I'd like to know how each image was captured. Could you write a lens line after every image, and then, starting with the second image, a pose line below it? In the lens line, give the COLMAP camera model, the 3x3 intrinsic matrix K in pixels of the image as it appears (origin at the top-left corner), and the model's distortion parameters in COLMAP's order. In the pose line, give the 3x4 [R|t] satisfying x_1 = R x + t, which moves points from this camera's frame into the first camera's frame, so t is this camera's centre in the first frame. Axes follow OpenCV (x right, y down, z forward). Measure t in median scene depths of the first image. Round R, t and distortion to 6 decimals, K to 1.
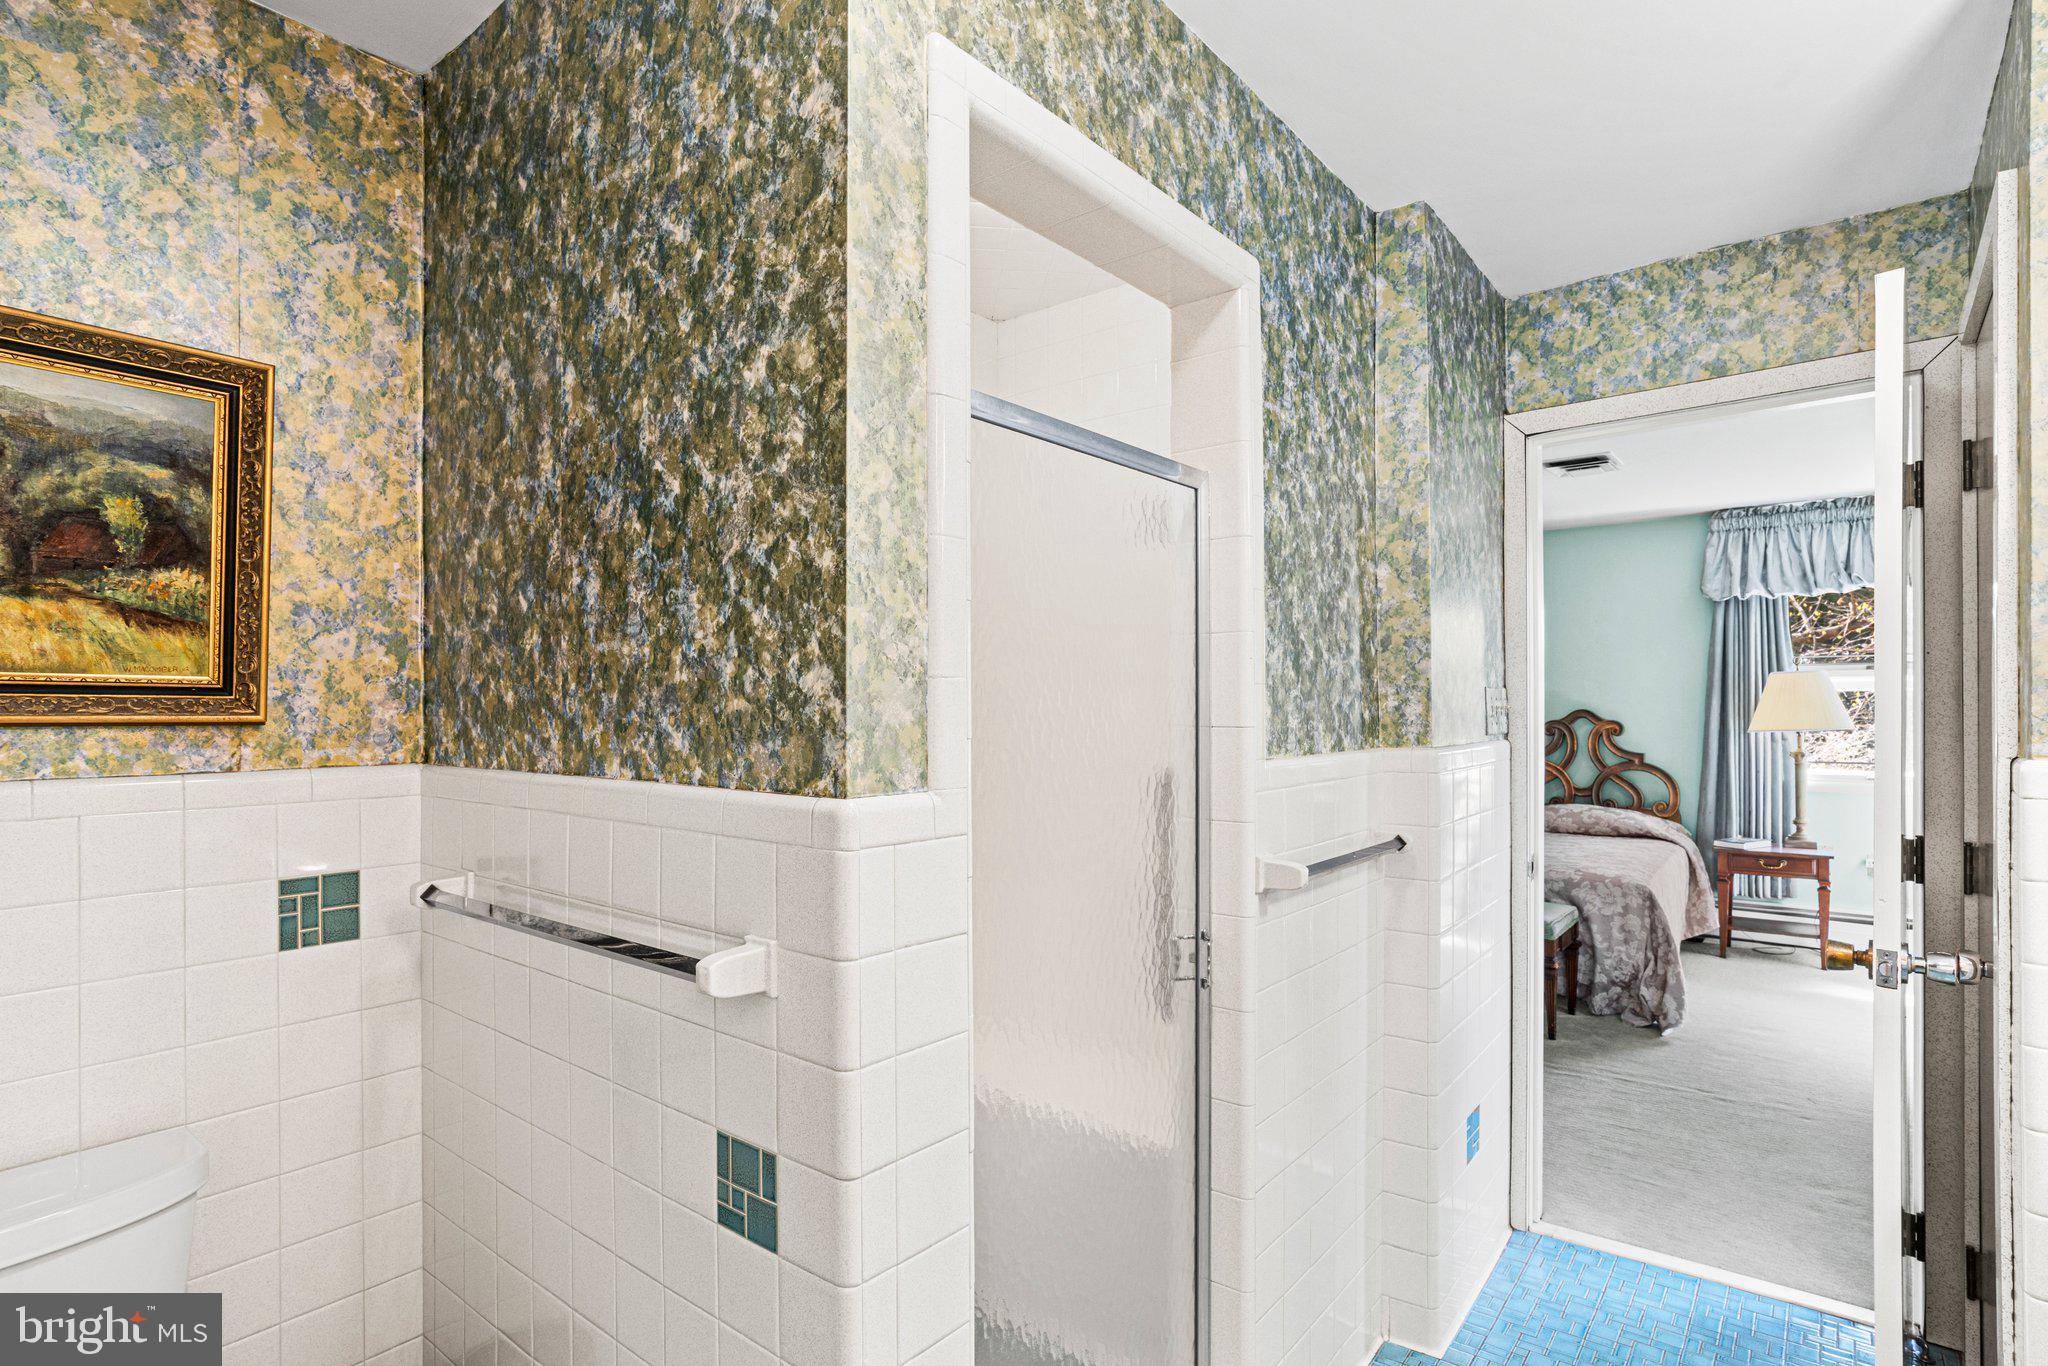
lens RADIAL K [[1069.2, 0, 1023.8], [0, 1069.2, 692.3], [0, 0, 1]] dist [-0.041828, 0.017201]
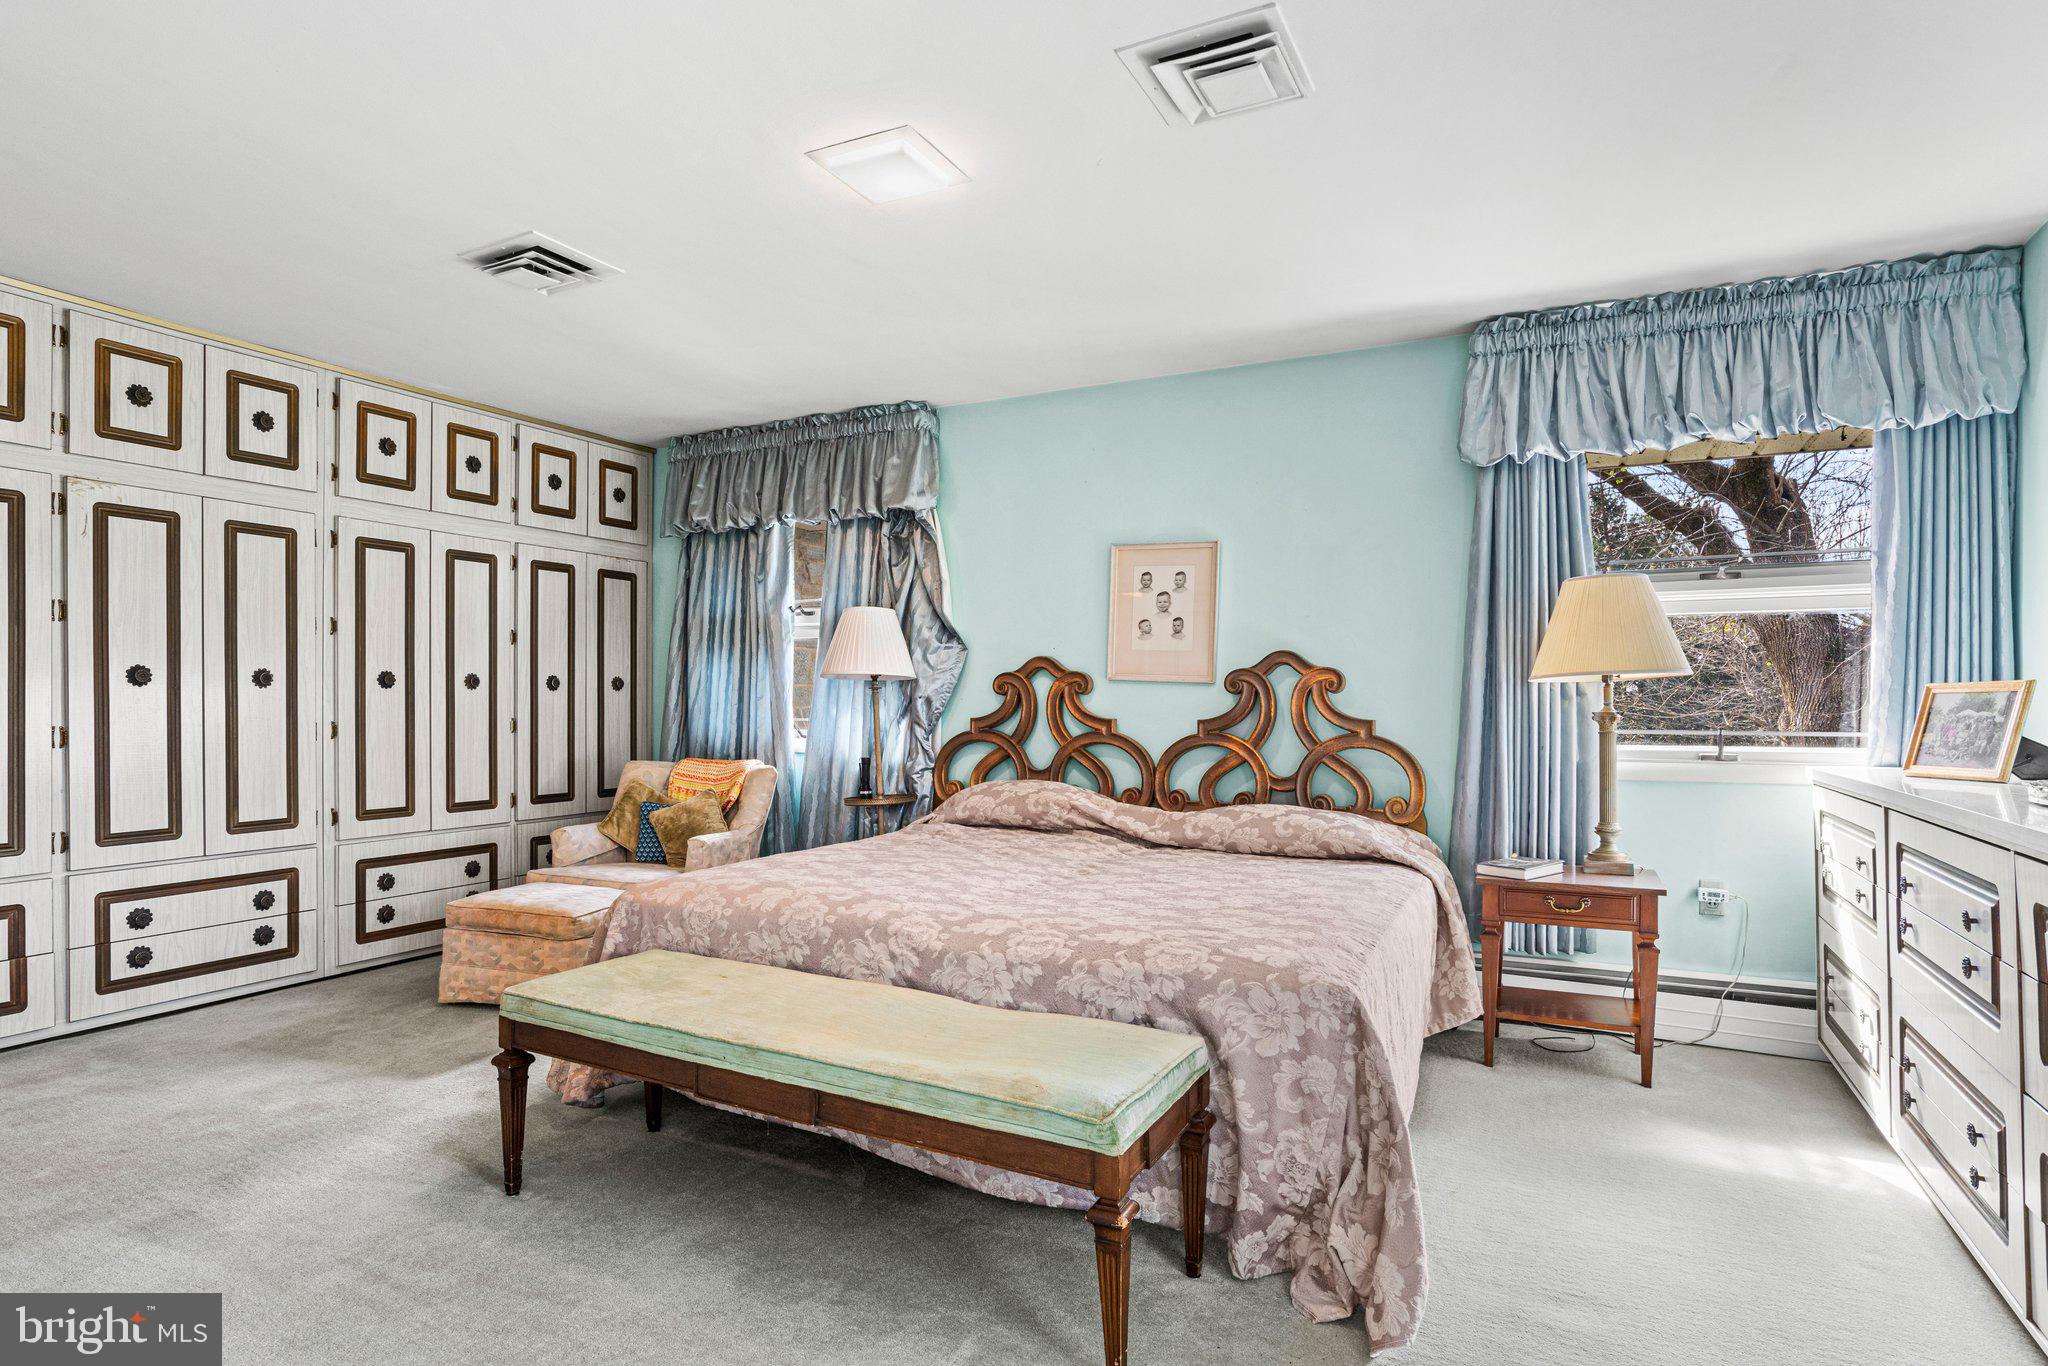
lens RADIAL K [[1094.3, 0, 1041.4], [0, 1094.3, 688.7], [0, 0, 1]] dist [-0.062987, 0.019656]
pose [[0.977932, 0.009775, 0.208693, 0.298983], [-0.009394, 0.999952, -0.002815, 0.048135], [-0.208711, 0.000792, 0.977977, 0.472761]]
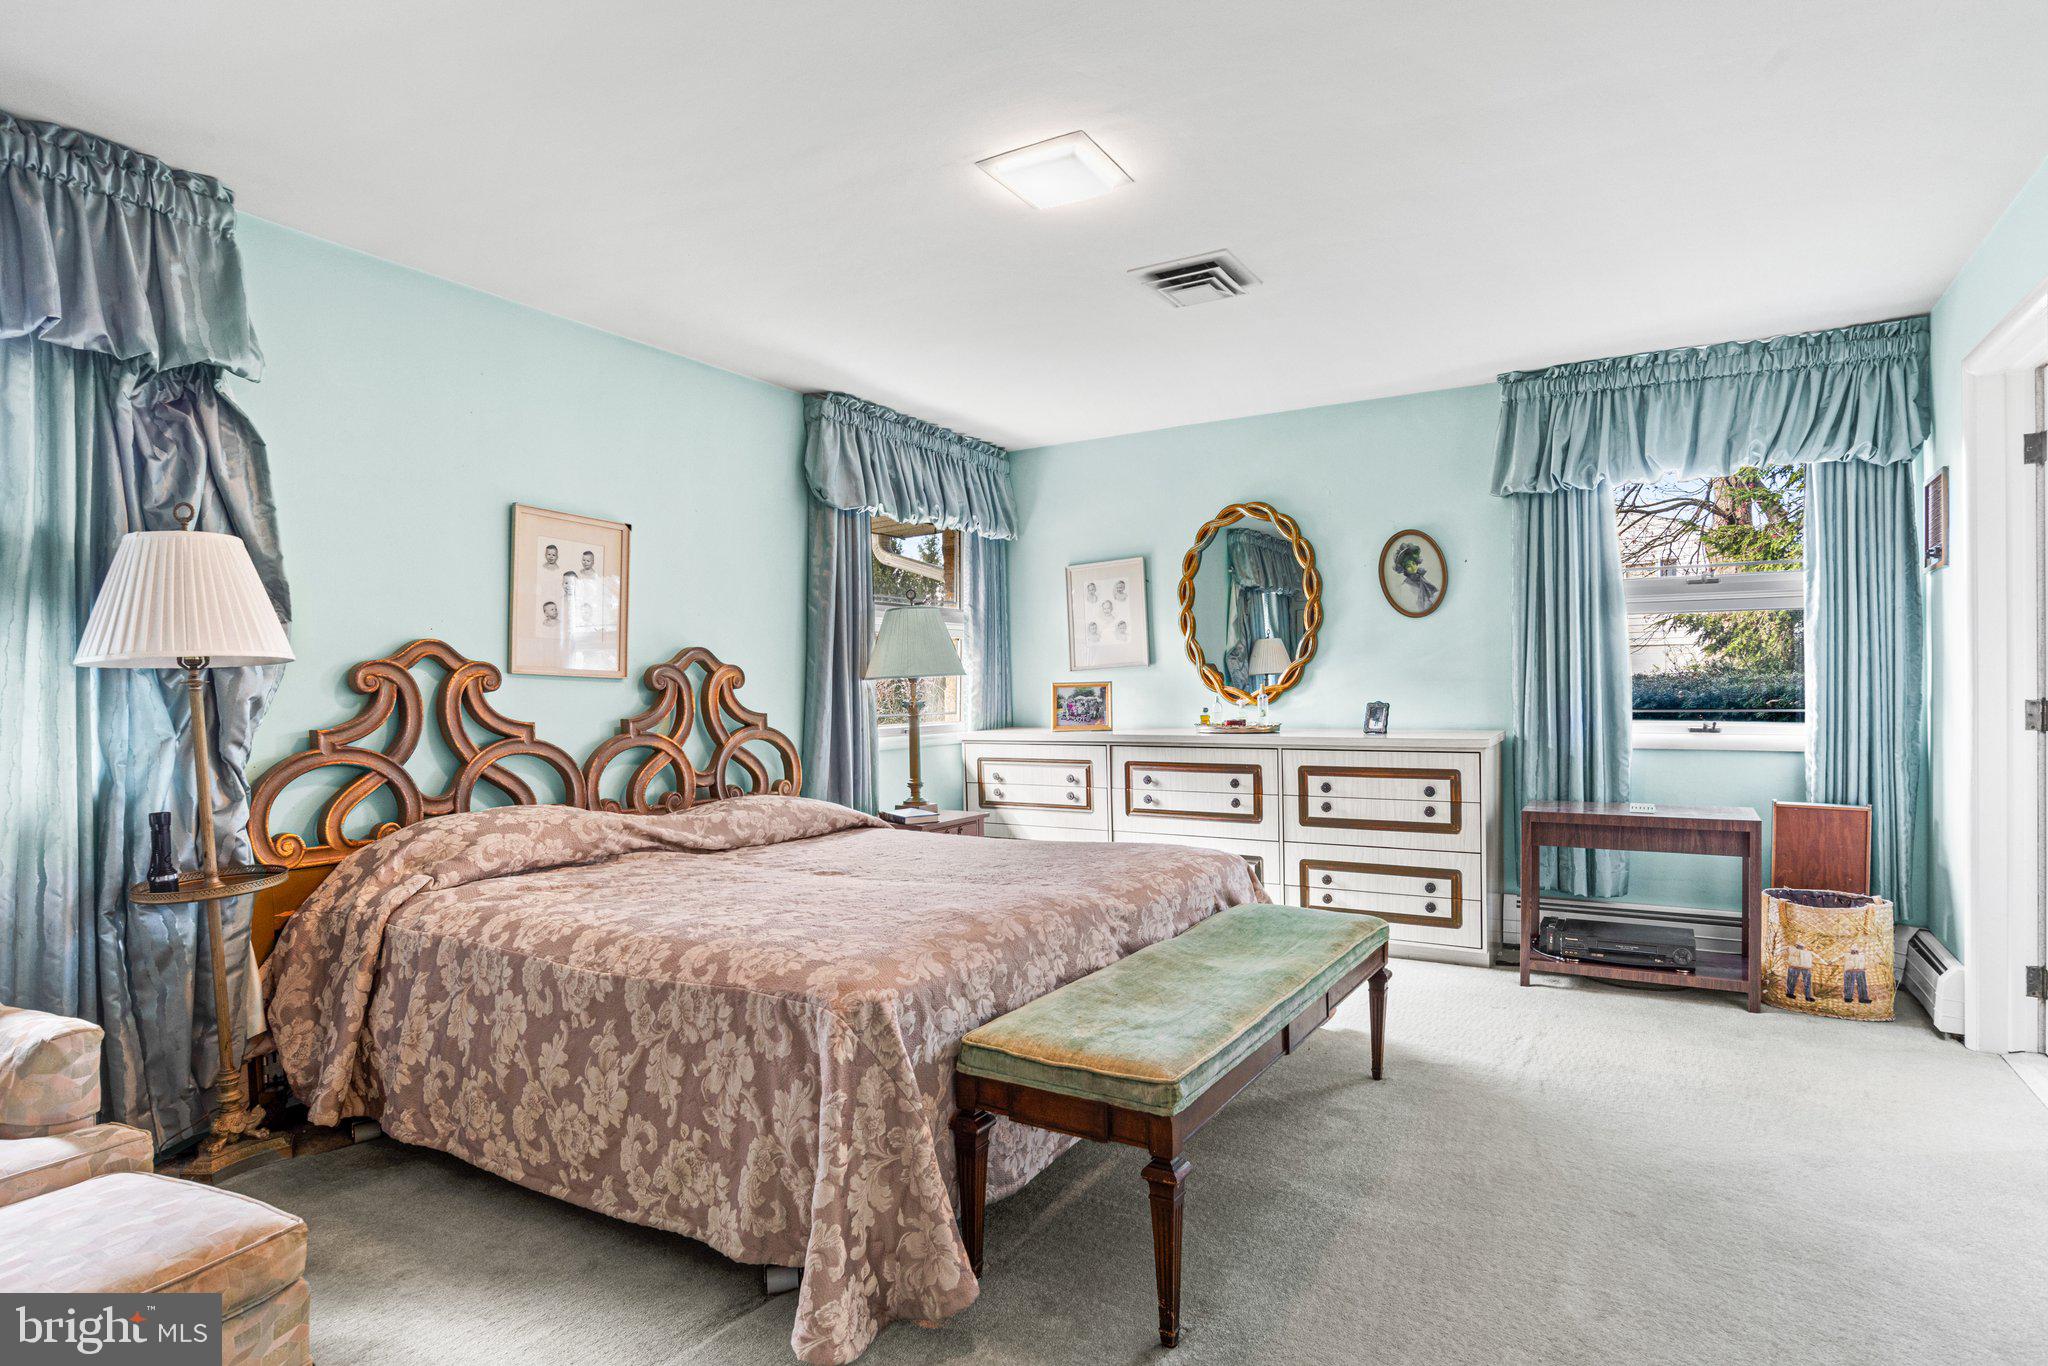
lens RADIAL K [[1069.2, 0, 1023.8], [0, 1069.2, 692.3], [0, 0, 1]] dist [-0.041828, 0.017201]
pose [[-0.143228, 0.006466, 0.989669, -0.136248], [0.004560, 0.999972, -0.005874, 0.054643], [-0.989679, 0.003672, -0.143253, 1.041835]]
